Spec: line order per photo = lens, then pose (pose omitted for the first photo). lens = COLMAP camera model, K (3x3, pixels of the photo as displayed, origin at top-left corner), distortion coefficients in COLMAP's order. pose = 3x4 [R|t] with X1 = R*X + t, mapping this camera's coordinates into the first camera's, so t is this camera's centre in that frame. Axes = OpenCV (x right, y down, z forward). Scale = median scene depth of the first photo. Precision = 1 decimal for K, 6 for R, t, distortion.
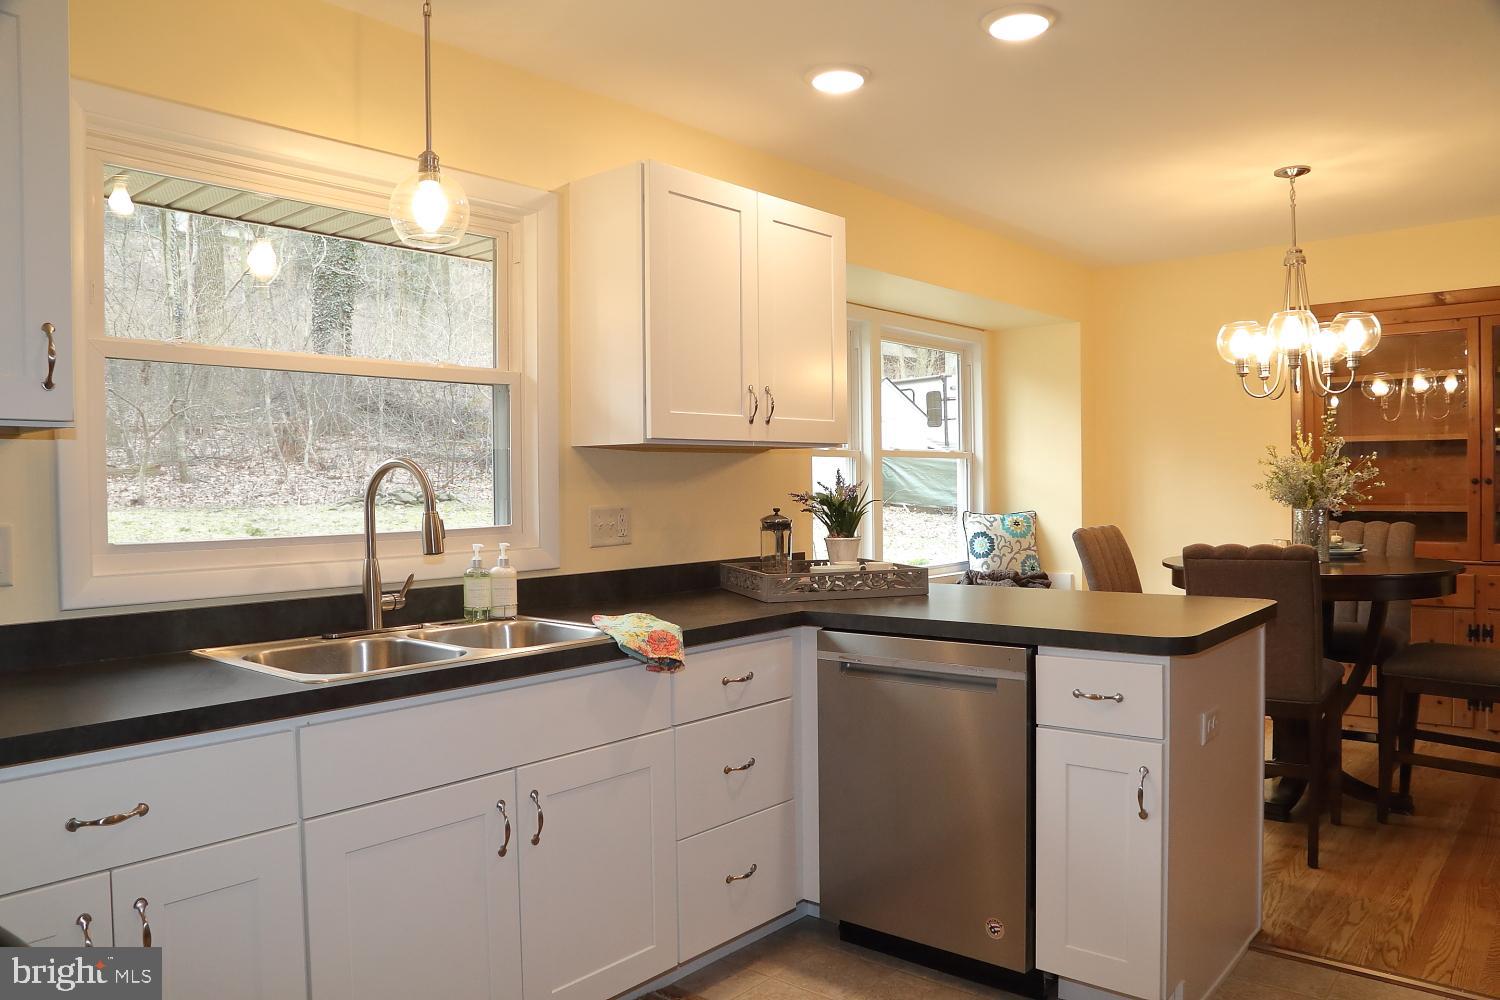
lens RADIAL K [[1051.7, 0, 750.0], [0, 1051.7, 500.0], [0, 0, 1]] dist [-0.125979, 0.071855]
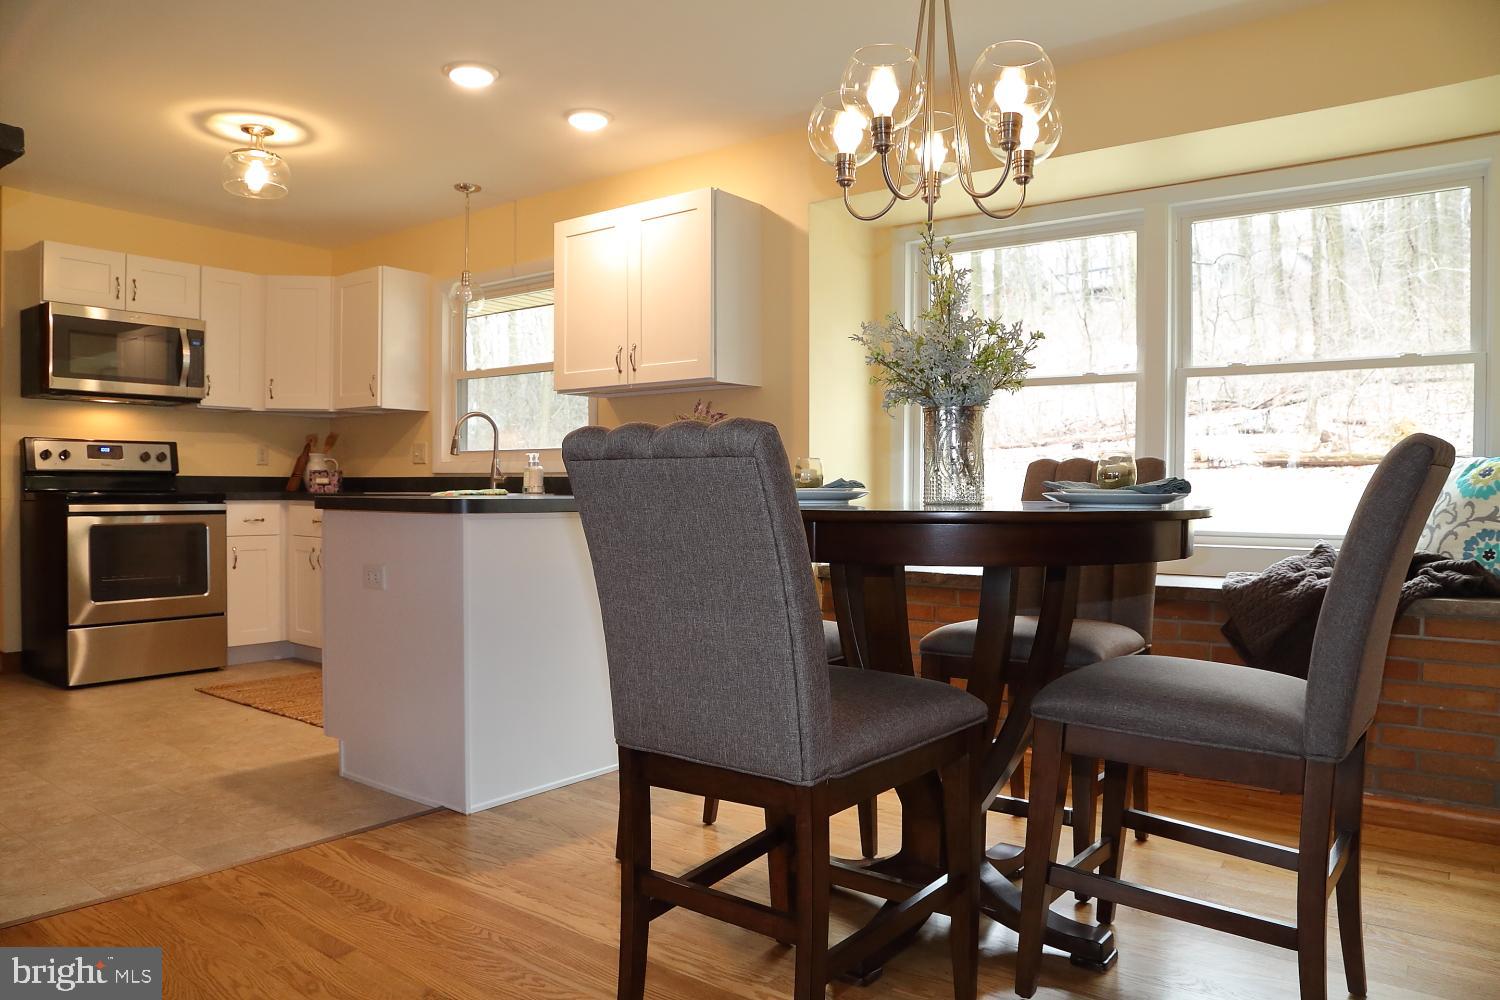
lens RADIAL K [[1006.0, 0, 755.4], [0, 1006.0, 503.8], [0, 0, 1]] dist [-0.118986, 0.048725]
pose [[0.080085, 0.032131, -0.996270, 0.918170], [-0.019890, 0.999333, 0.030631, 0.039298], [0.996590, 0.017362, 0.080670, 0.721908]]
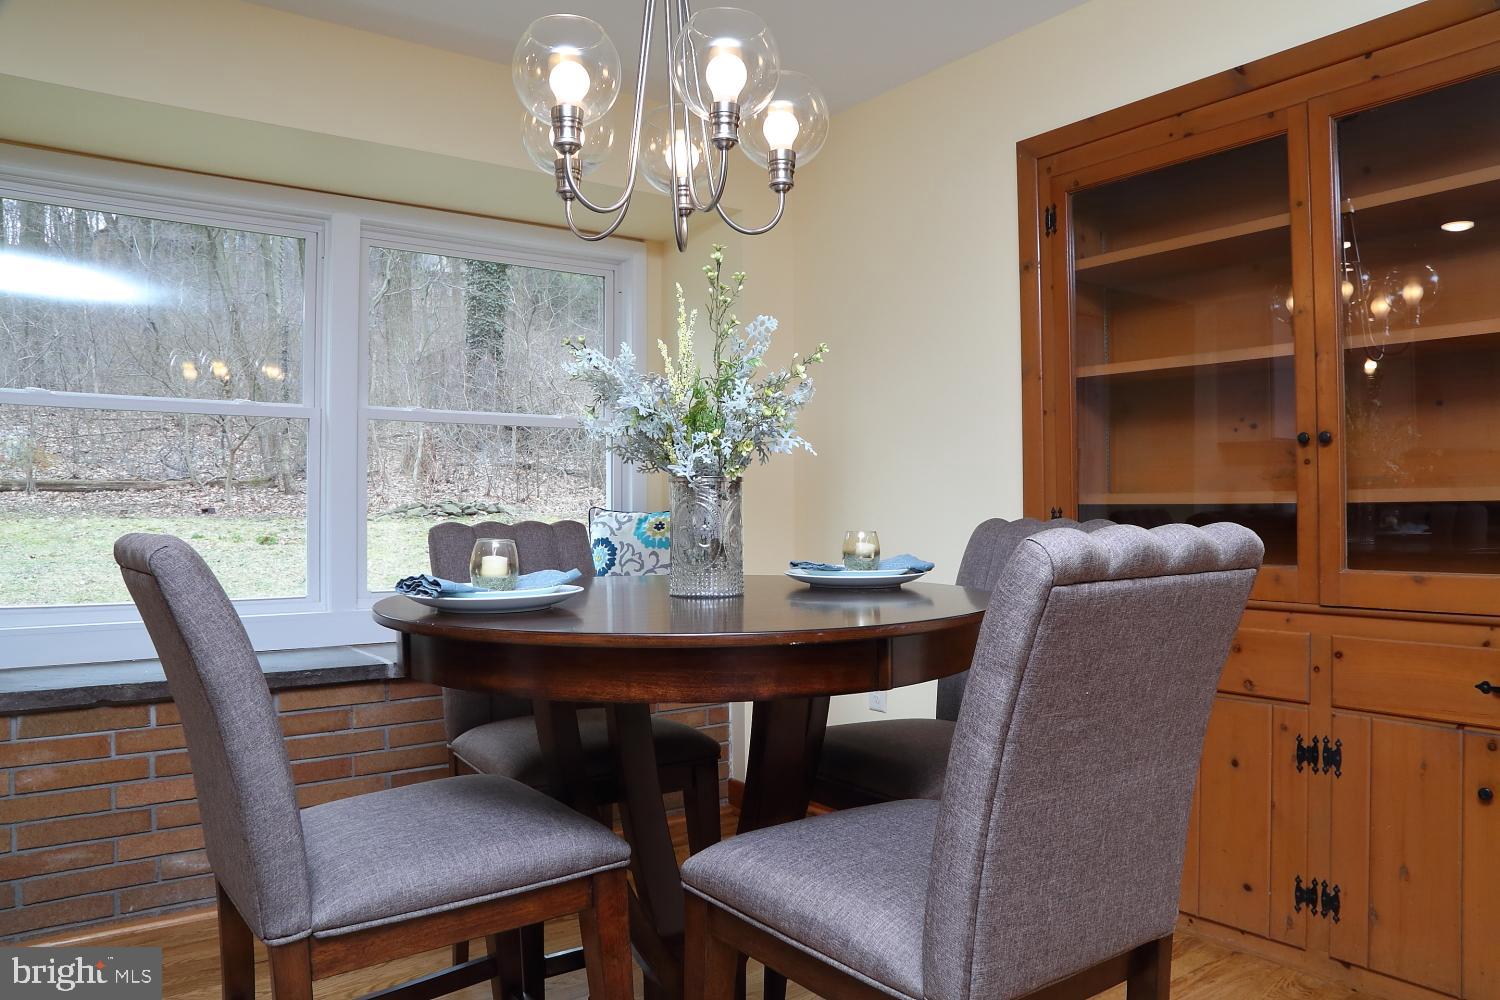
lens RADIAL K [[1051.7, 0, 750.0], [0, 1051.7, 500.0], [0, 0, 1]] dist [-0.125979, 0.071855]
pose [[0.977830, 0.007302, -0.209271, 0.564153], [-0.011882, 0.999716, -0.020638, 0.024026], [0.209061, 0.022667, 0.977640, 0.467261]]
